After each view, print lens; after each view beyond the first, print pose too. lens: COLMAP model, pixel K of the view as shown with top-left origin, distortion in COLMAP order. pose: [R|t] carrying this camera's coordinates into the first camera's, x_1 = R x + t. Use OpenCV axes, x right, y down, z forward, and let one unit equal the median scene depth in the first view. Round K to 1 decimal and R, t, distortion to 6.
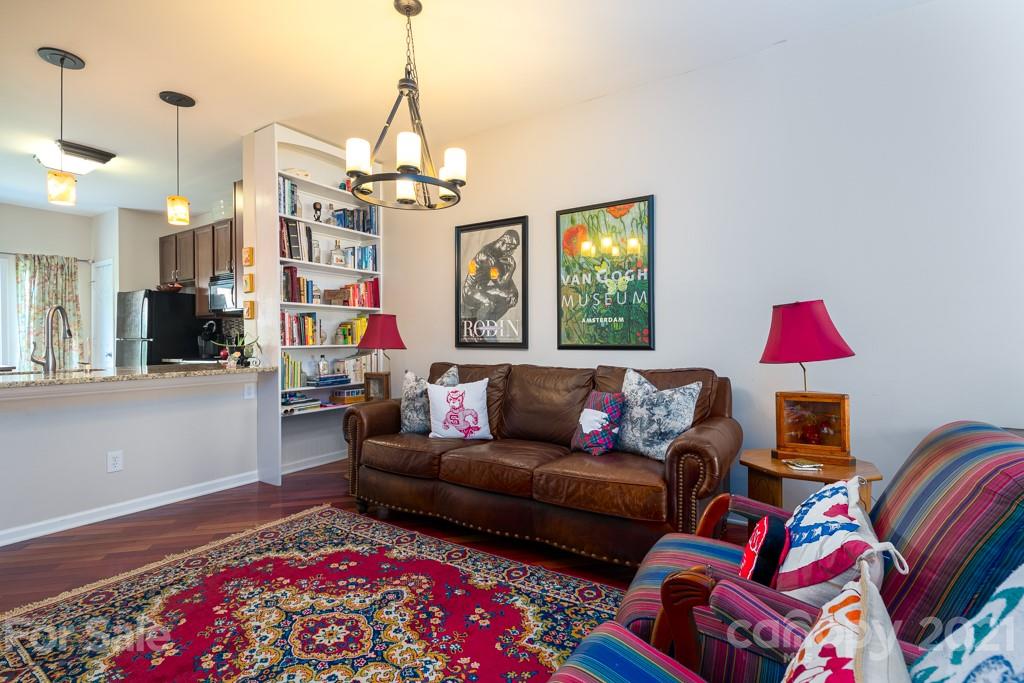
lens RADIAL K [[475.5, 0, 519.8], [0, 475.5, 339.8], [0, 0, 1]] dist [-0.000323, -0.002791]
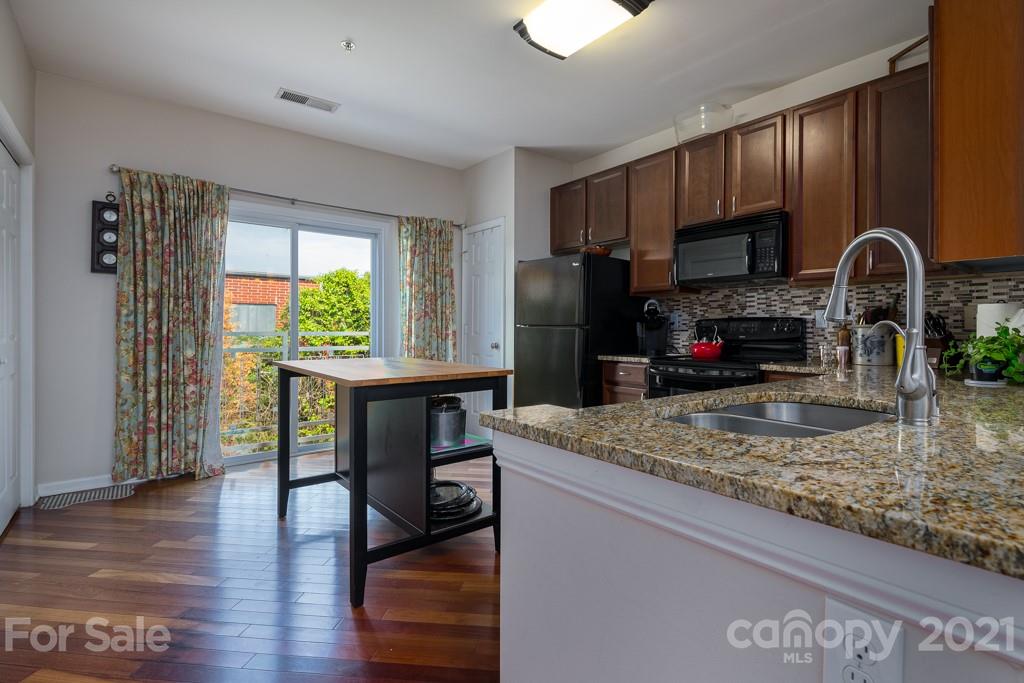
lens RADIAL K [[475.5, 0, 540.5], [0, 475.5, 329.0], [0, 0, 1]] dist [-0.000323, -0.002791]
pose [[0.951322, 0.011557, -0.307980, -0.989681], [-0.011842, 0.999929, 0.000945, 0.004428], [0.307970, 0.002748, 0.951392, 0.532539]]
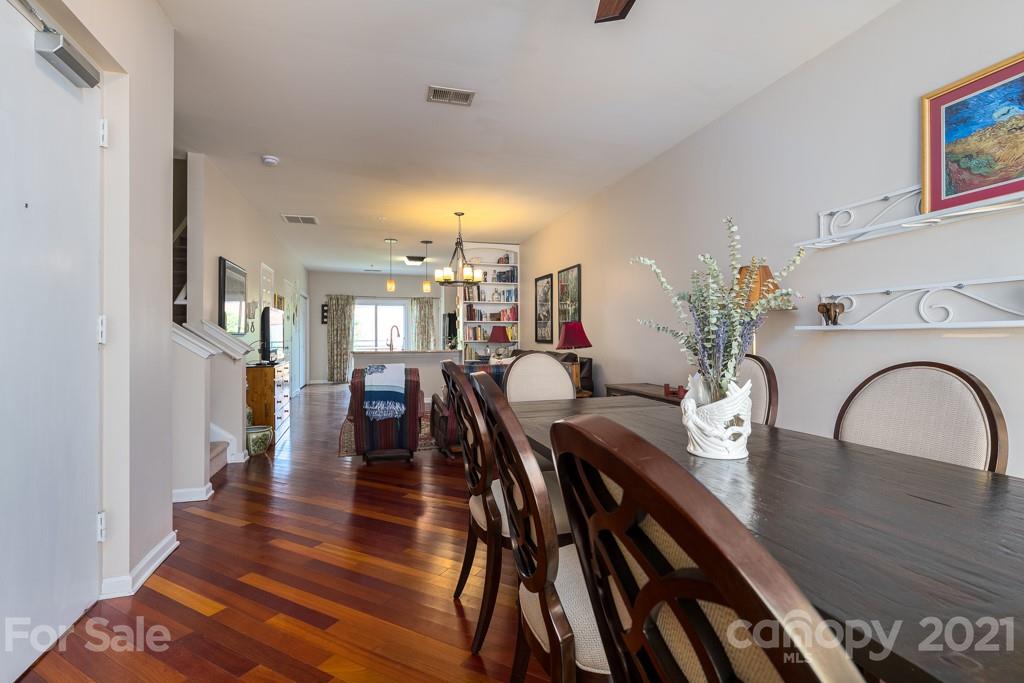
lens RADIAL K [[475.5, 0, 532.5], [0, 475.5, 331.1], [0, 0, 1]] dist [-0.000323, -0.002791]
pose [[0.776003, -0.004573, -0.630713, 1.212602], [-0.004279, 0.999913, -0.012515, -0.006628], [0.630715, 0.012411, 0.775916, -0.547364]]
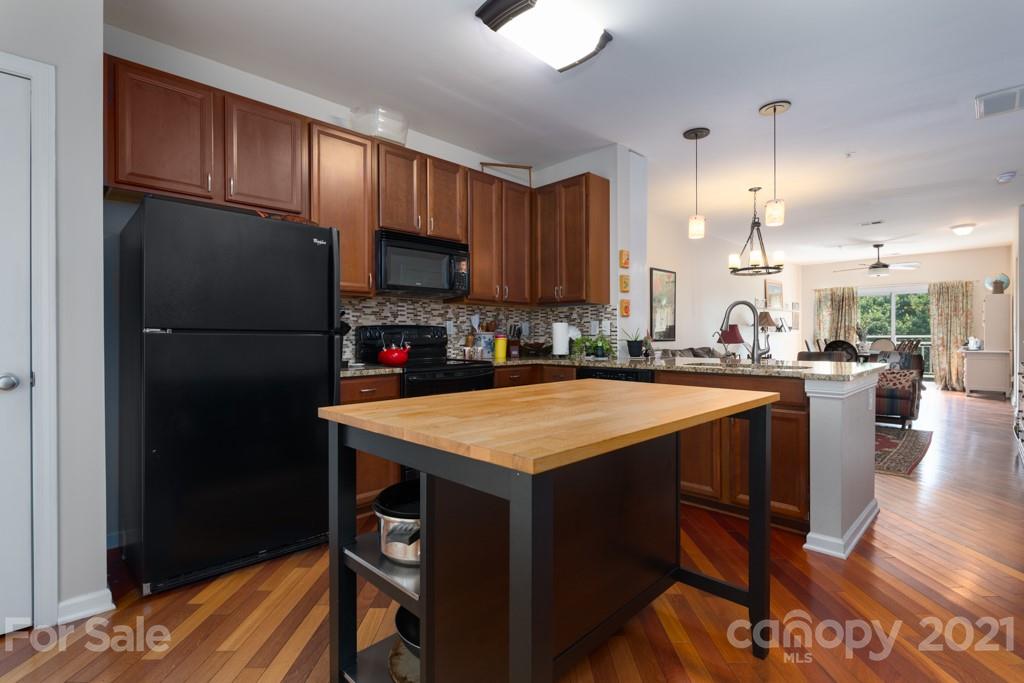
lens RADIAL K [[475.5, 0, 513.2], [0, 475.5, 339.0], [0, 0, 1]] dist [-0.000323, -0.002791]
pose [[0.232626, 0.000096, 0.972566, -1.888338], [0.003800, 0.999992, -0.001008, 0.010449], [-0.972559, 0.003931, 0.232624, 1.109806]]
